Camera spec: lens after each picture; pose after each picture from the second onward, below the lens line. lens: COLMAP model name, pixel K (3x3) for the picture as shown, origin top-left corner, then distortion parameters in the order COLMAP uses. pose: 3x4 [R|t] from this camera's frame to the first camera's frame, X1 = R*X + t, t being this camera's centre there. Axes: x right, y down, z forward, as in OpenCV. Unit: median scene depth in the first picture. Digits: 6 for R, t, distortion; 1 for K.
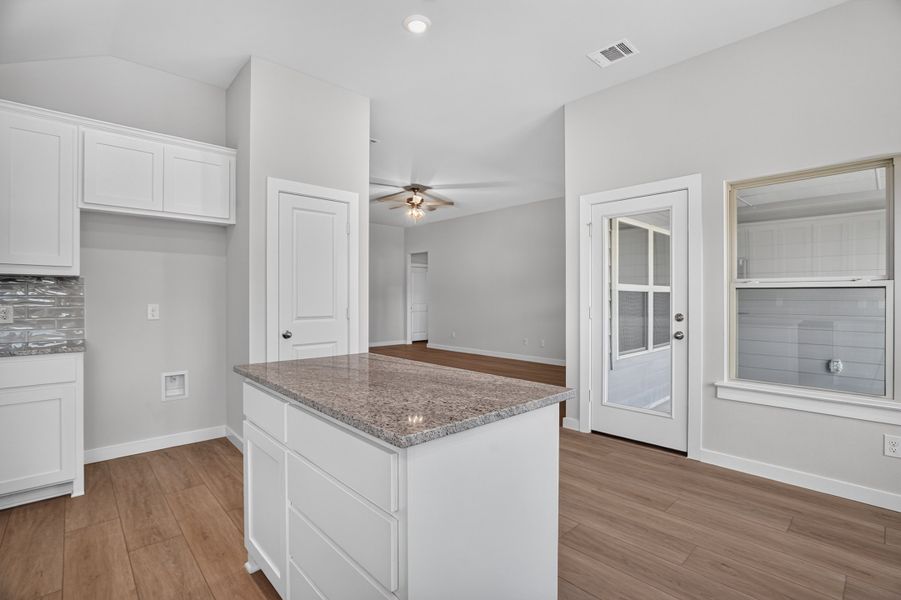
lens RADIAL K [[422.7, 0, 452.5], [0, 422.7, 297.0], [0, 0, 1]] dist [-0.046308, 0.016338]
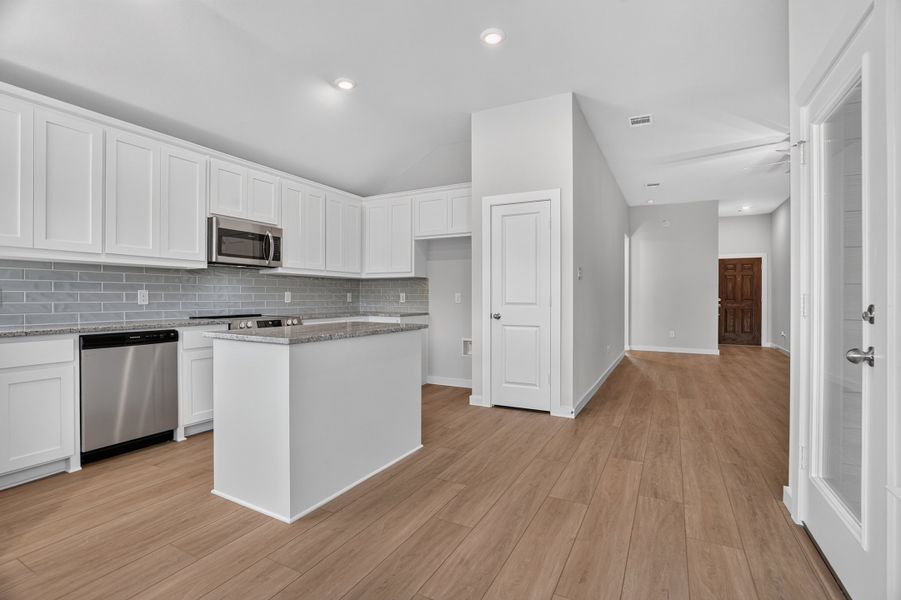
lens RADIAL K [[422.7, 0, 447.4], [0, 422.7, 296.8], [0, 0, 1]] dist [-0.046308, 0.016338]
pose [[0.323785, -0.001671, -0.946129, 0.730464], [-0.002021, 0.999995, -0.002458, 0.032067], [0.946129, 0.002708, 0.323780, 0.421968]]
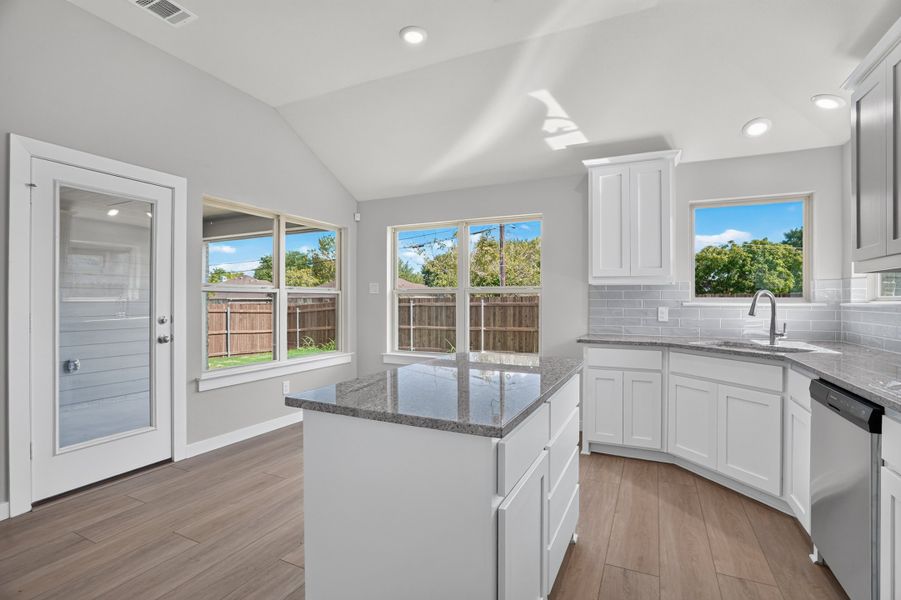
lens RADIAL K [[422.7, 0, 452.9], [0, 422.7, 298.9], [0, 0, 1]] dist [-0.046308, 0.016338]
pose [[-0.366543, 0.002751, 0.930397, -0.530216], [-0.002014, 0.999991, -0.003751, 0.002667], [-0.930399, -0.003249, -0.366534, 0.672422]]
